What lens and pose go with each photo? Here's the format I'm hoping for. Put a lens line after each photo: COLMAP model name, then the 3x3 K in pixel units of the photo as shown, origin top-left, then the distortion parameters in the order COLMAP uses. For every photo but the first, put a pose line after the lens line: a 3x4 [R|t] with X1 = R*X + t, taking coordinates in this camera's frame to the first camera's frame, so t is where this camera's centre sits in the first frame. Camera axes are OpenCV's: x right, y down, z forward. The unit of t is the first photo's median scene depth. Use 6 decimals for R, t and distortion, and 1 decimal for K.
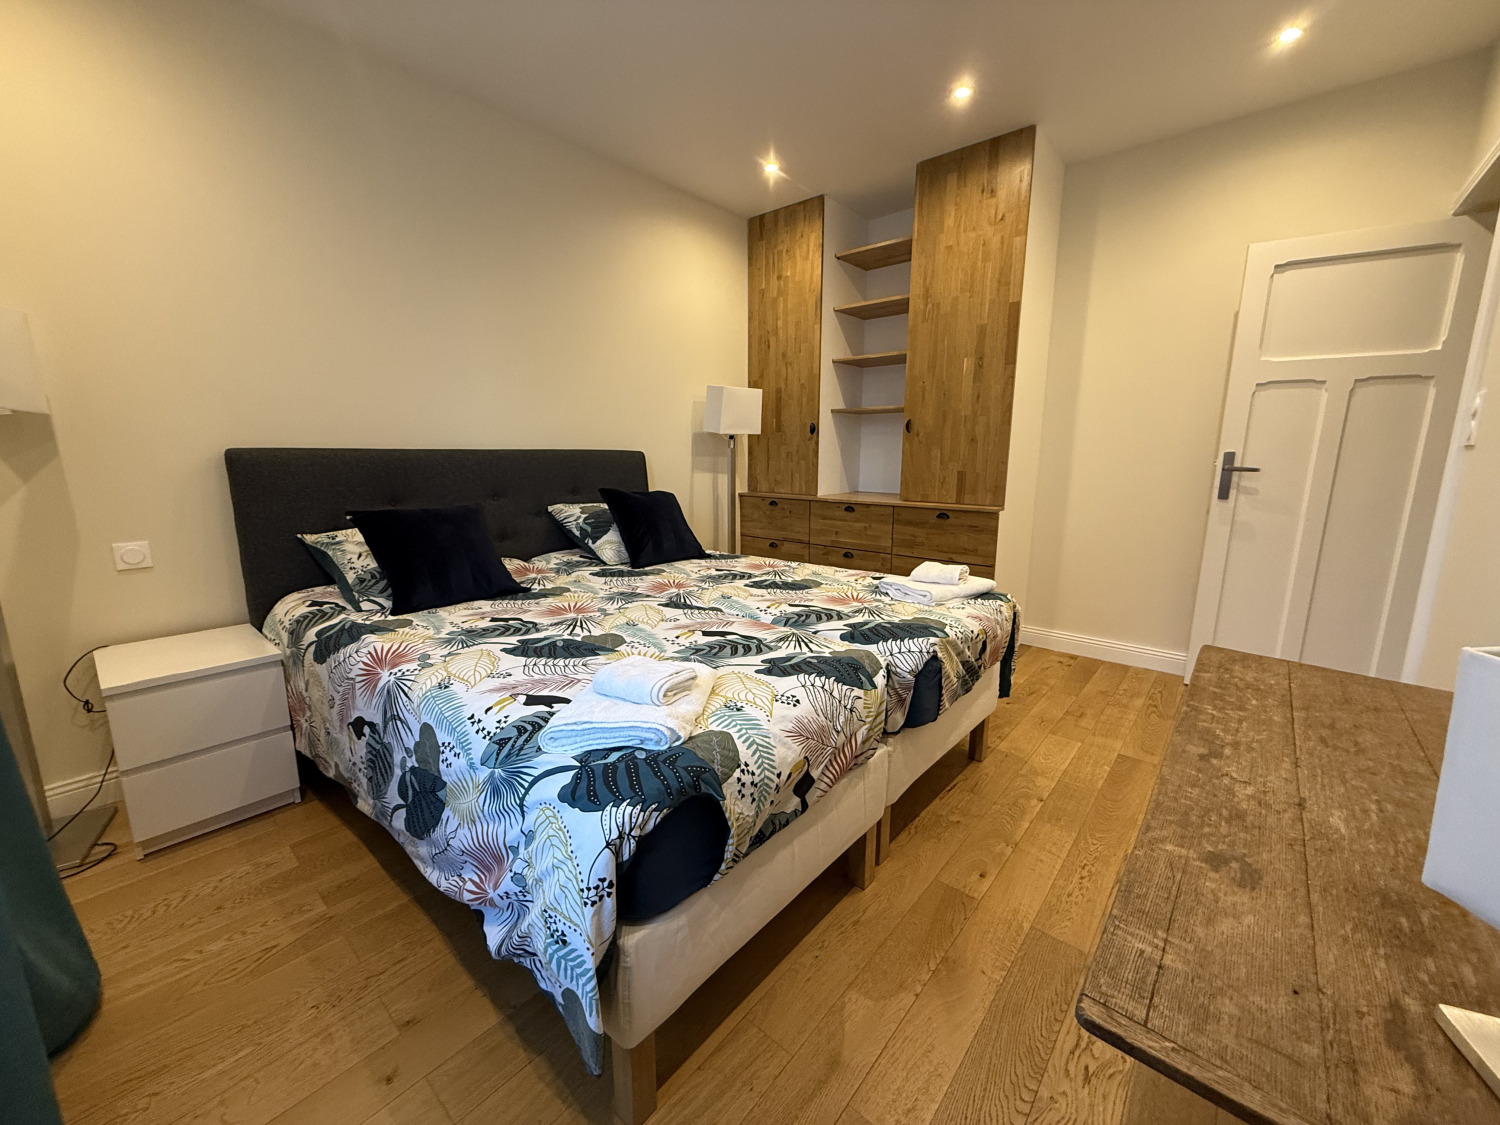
lens RADIAL K [[595.9, 0, 740.6], [0, 595.9, 538.7], [0, 0, 1]] dist [-0.001331, -0.000224]
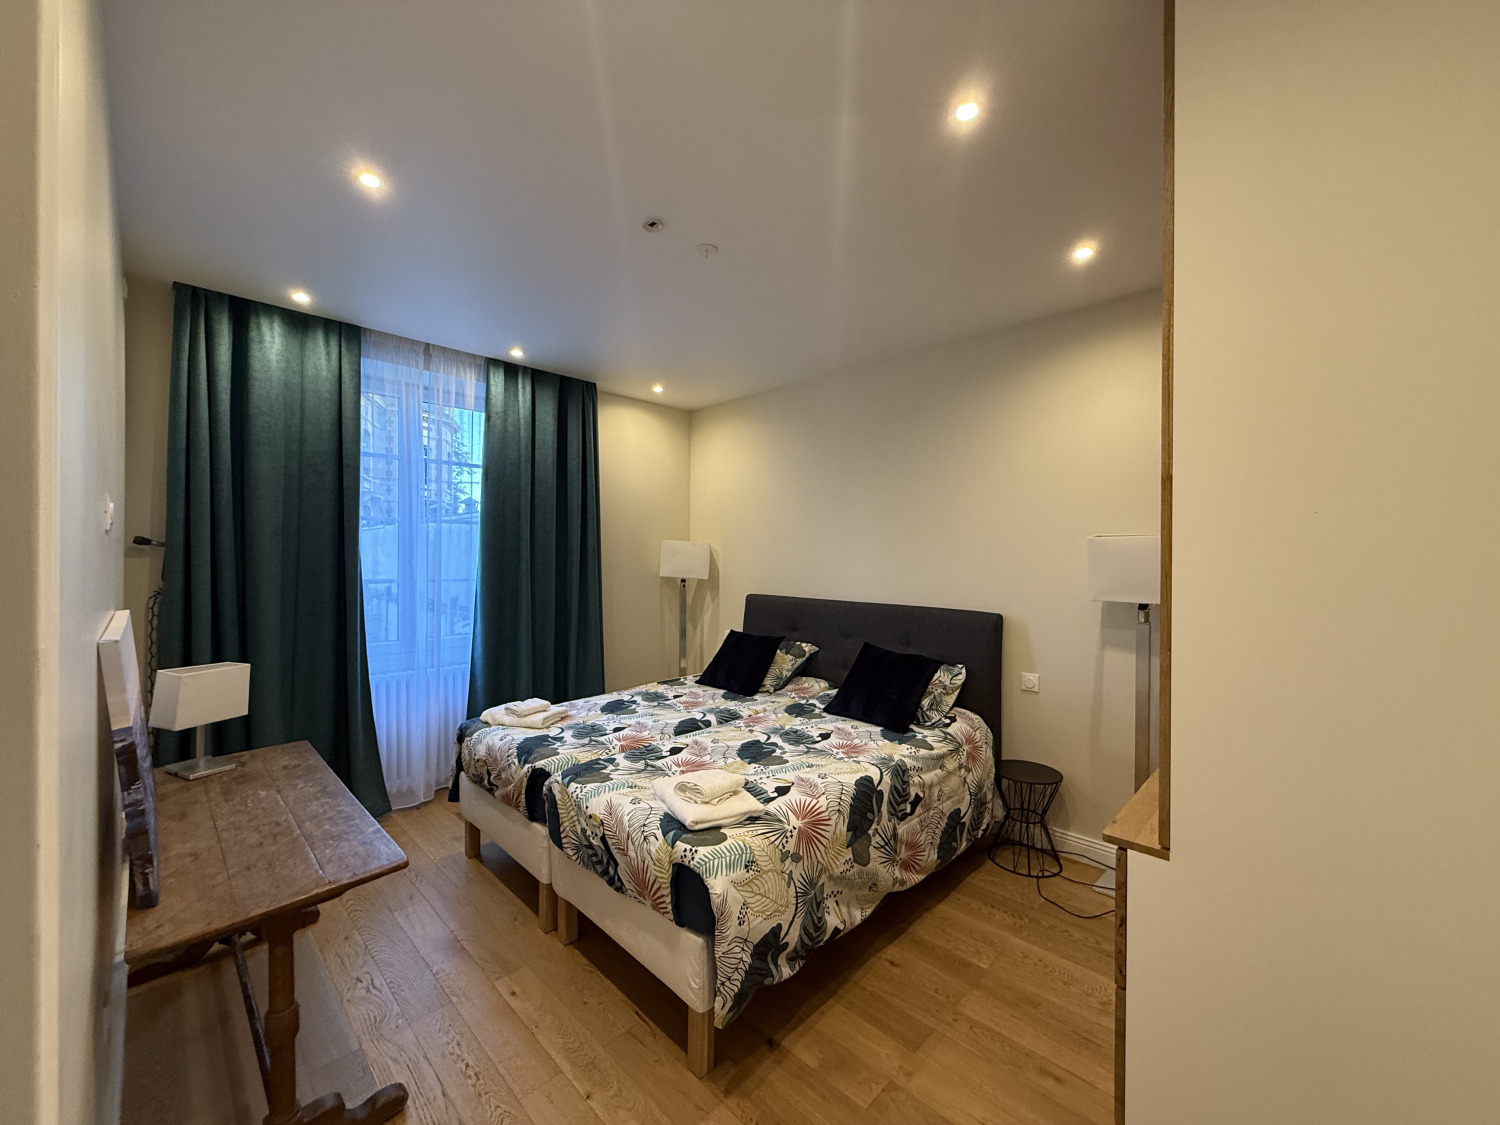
lens RADIAL K [[595.9, 0, 748.2], [0, 595.9, 569.3], [0, 0, 1]] dist [-0.001331, -0.000224]
pose [[-0.058980, -0.004225, -0.998250, 1.131691], [-0.188701, 0.982010, 0.006993, -0.249613], [0.980262, 0.188783, -0.058716, 0.999565]]
